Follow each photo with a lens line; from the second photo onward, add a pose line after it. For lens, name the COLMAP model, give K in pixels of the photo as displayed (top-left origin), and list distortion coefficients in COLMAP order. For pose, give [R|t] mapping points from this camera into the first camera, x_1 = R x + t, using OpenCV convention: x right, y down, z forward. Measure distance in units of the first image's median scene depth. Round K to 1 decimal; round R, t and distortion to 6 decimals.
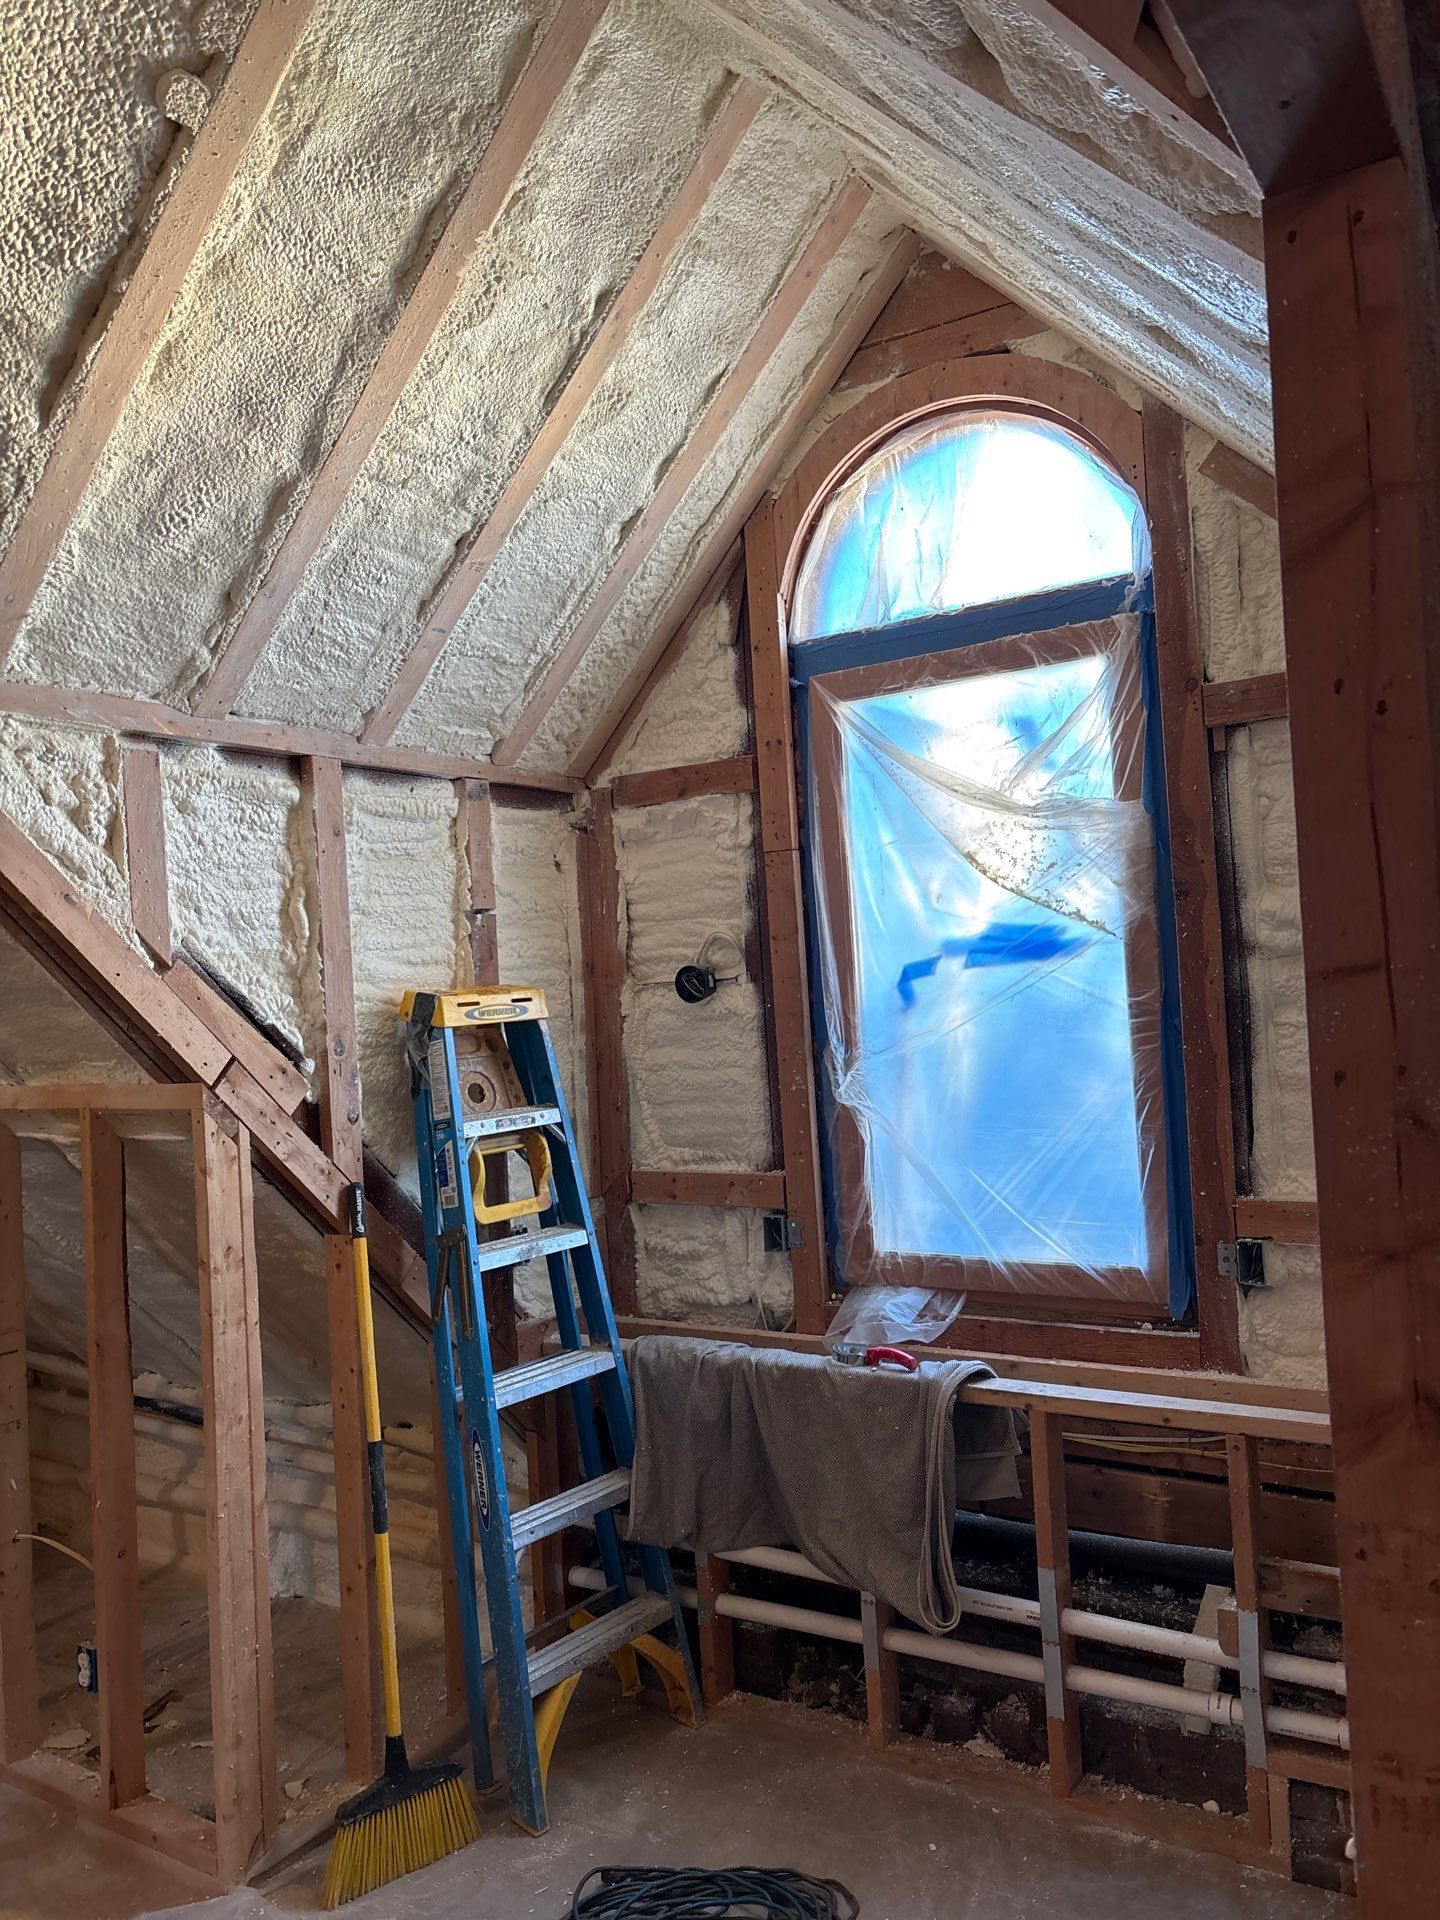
lens RADIAL K [[1451.0, 0, 704.3], [0, 1451.0, 943.7], [0, 0, 1]] dist [0.046768, -0.055024]
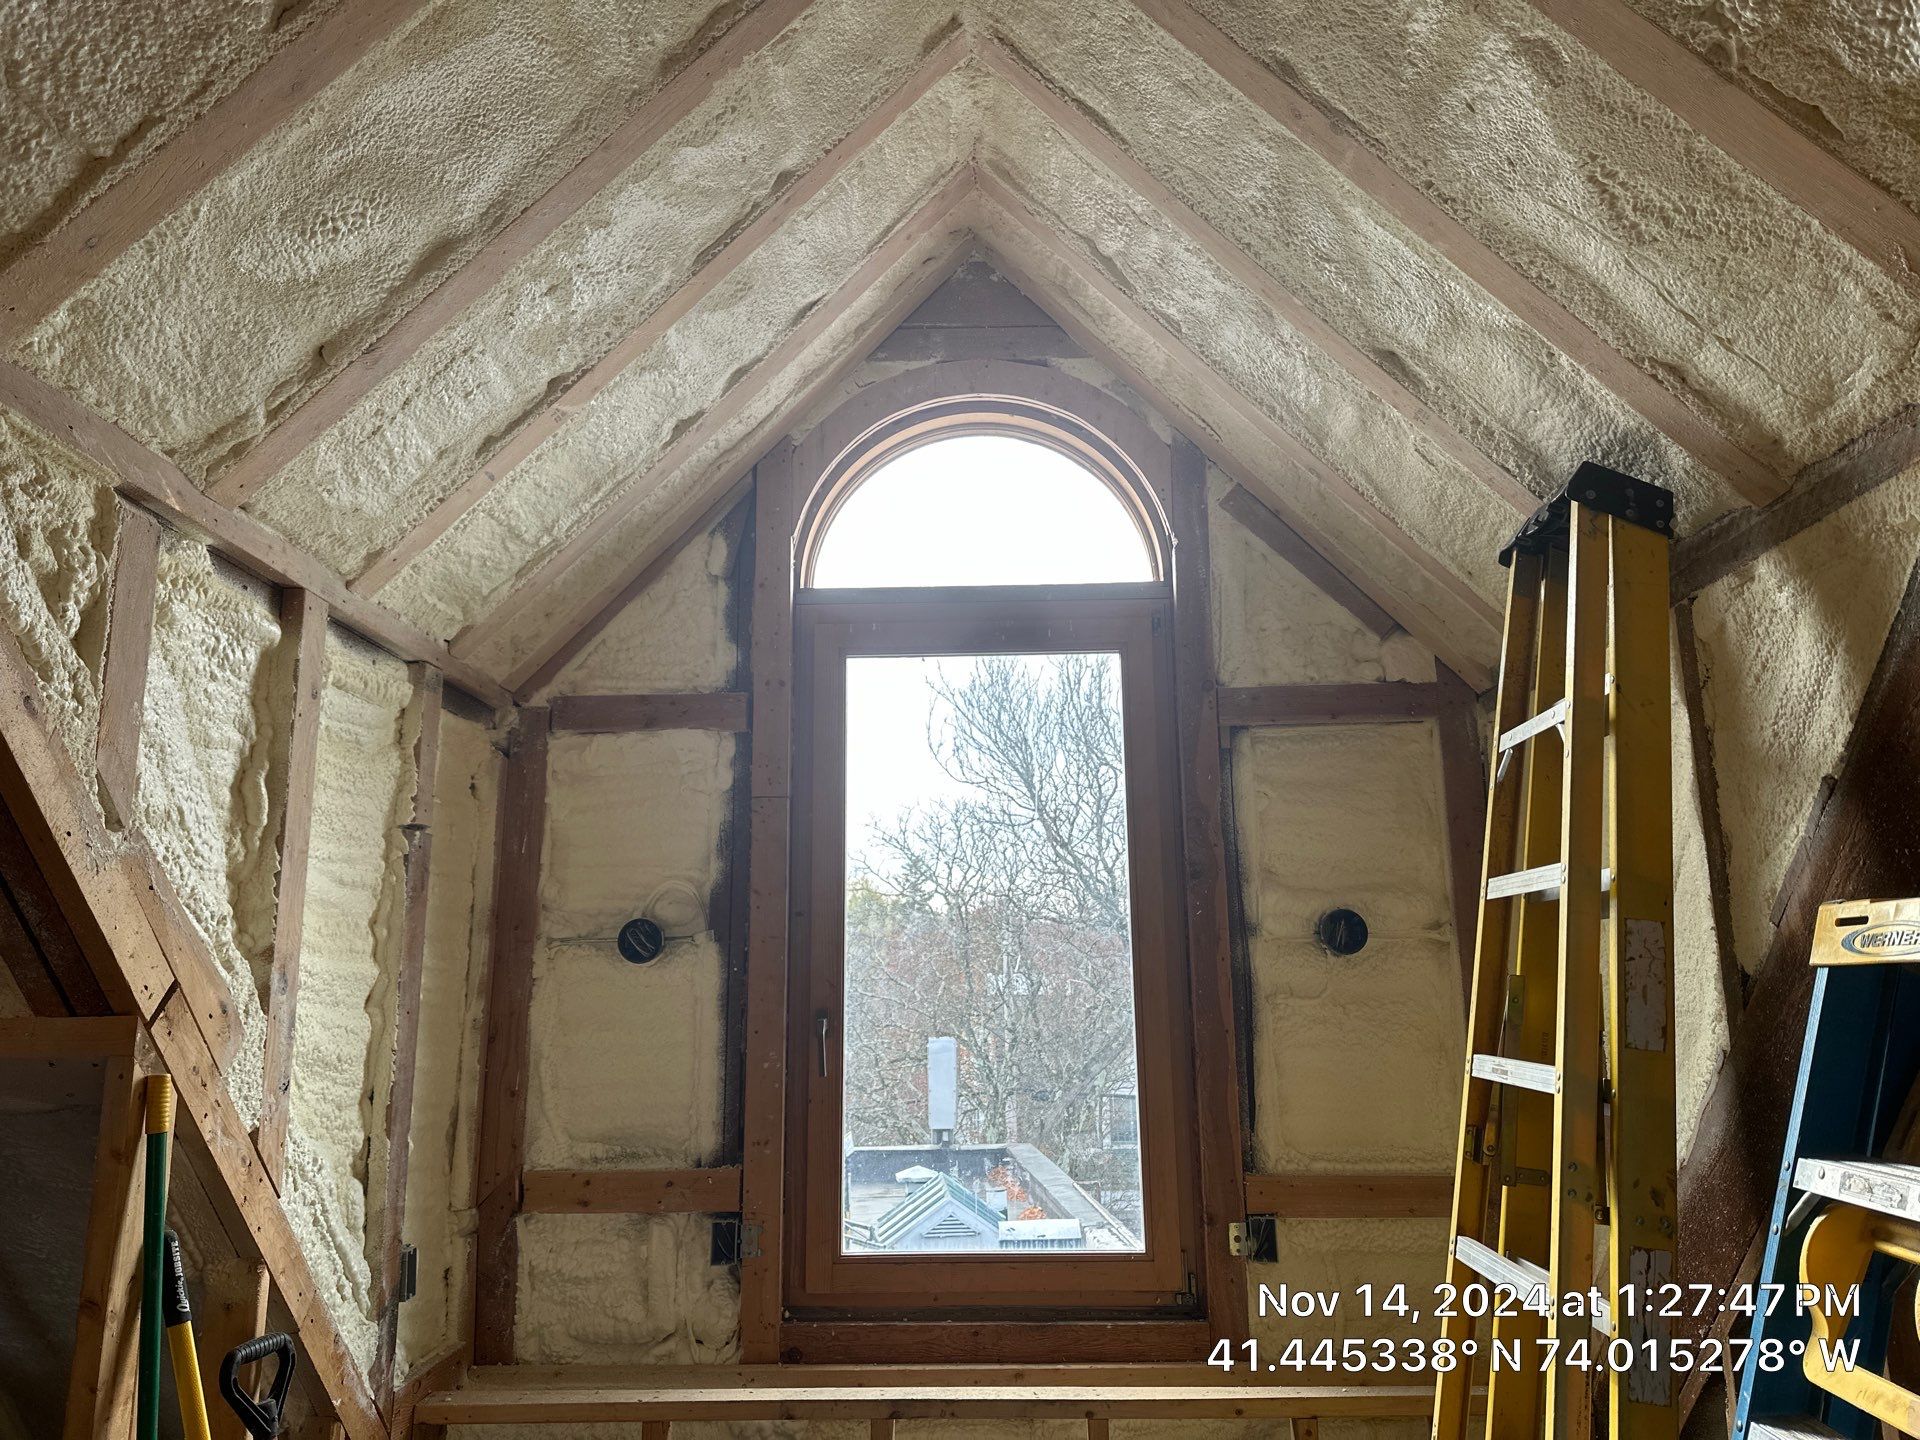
lens RADIAL K [[1341.0, 0, 957.0], [0, 1341.0, 708.9], [0, 0, 1]] dist [0.074546, -0.084439]
pose [[0.850895, 0.155609, 0.501760, -0.327032], [-0.052604, 0.975561, -0.213341, 0.065015], [-0.522695, 0.155137, 0.838285, 0.240270]]
